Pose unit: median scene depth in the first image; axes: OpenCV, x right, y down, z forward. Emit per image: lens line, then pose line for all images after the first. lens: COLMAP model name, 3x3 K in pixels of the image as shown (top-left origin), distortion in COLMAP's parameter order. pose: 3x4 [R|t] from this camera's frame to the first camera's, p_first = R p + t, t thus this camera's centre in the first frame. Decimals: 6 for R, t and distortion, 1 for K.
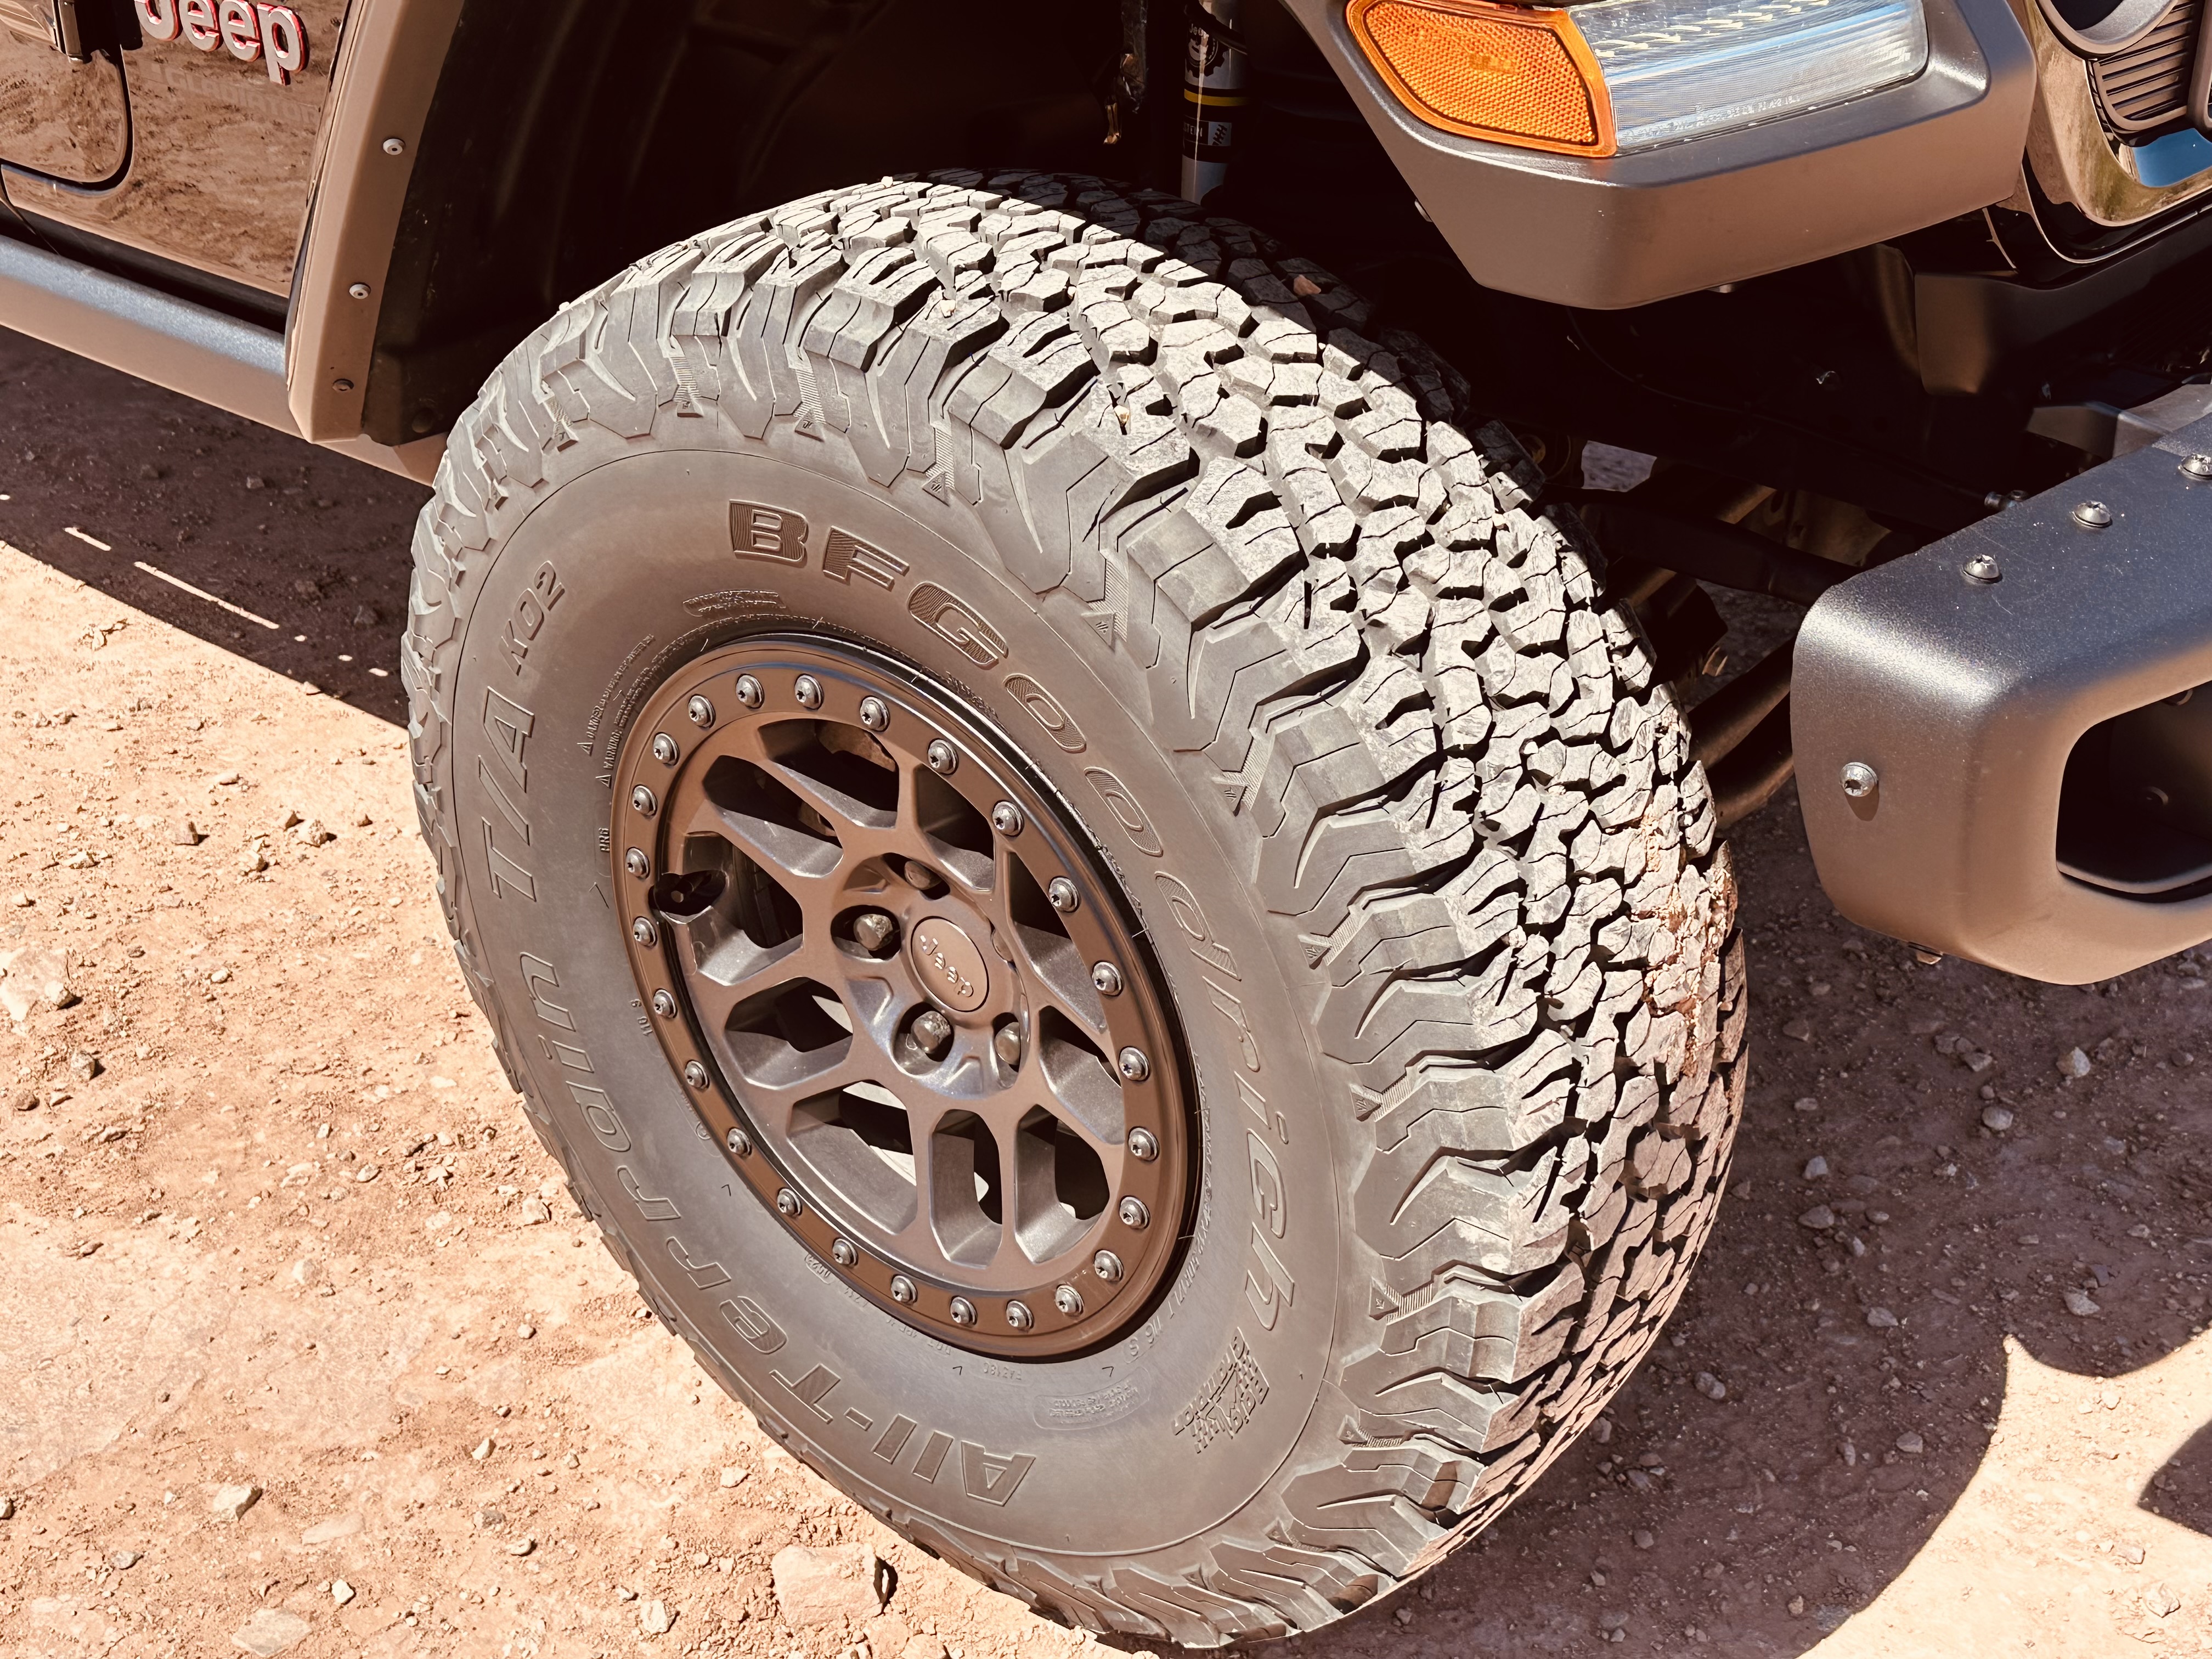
lens RADIAL K [[2697.0, 0, 1111.0], [0, 2697.0, 821.6], [0, 0, 1]] dist [0.098288, 0.000000]
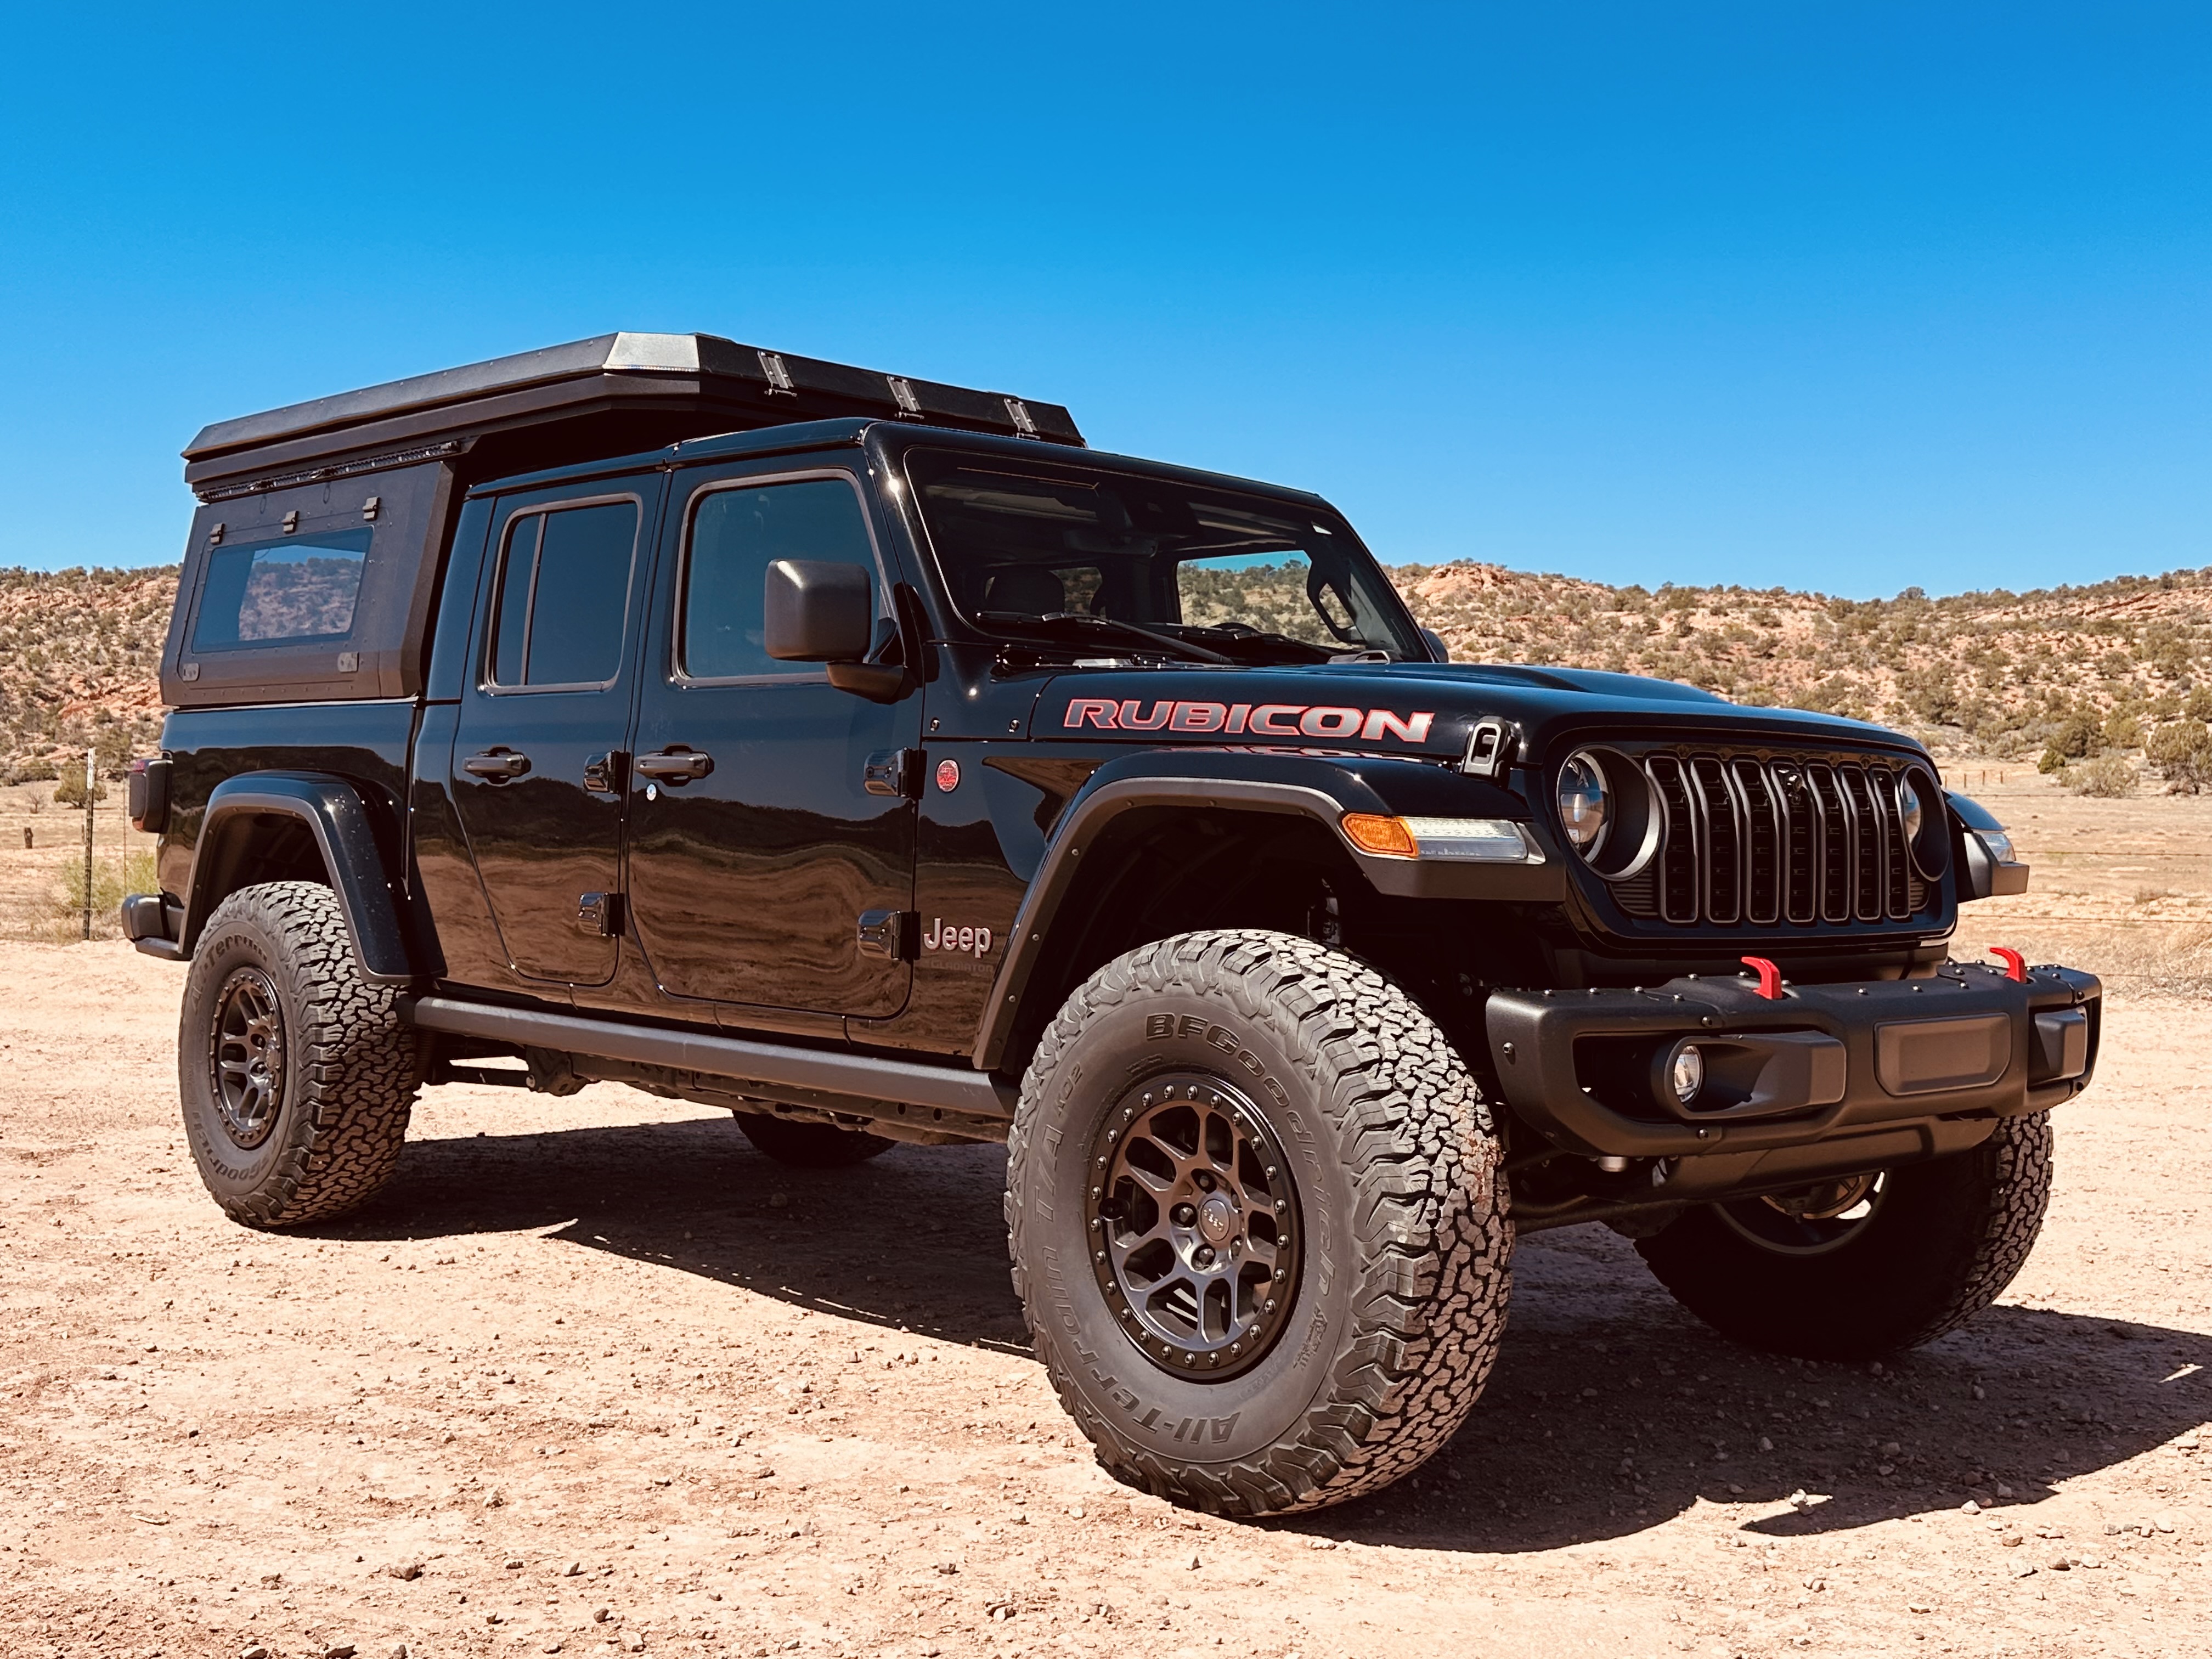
lens RADIAL K [[2406.2, 0, 1107.1], [0, 2406.2, 844.6], [0, 0, 1]] dist [0.022619, 0.000000]
pose [[0.991458, 0.010361, -0.130013, 0.157857], [-0.076479, 0.853659, -0.515187, 1.119118], [0.105649, 0.520730, 0.847159, -1.358803]]
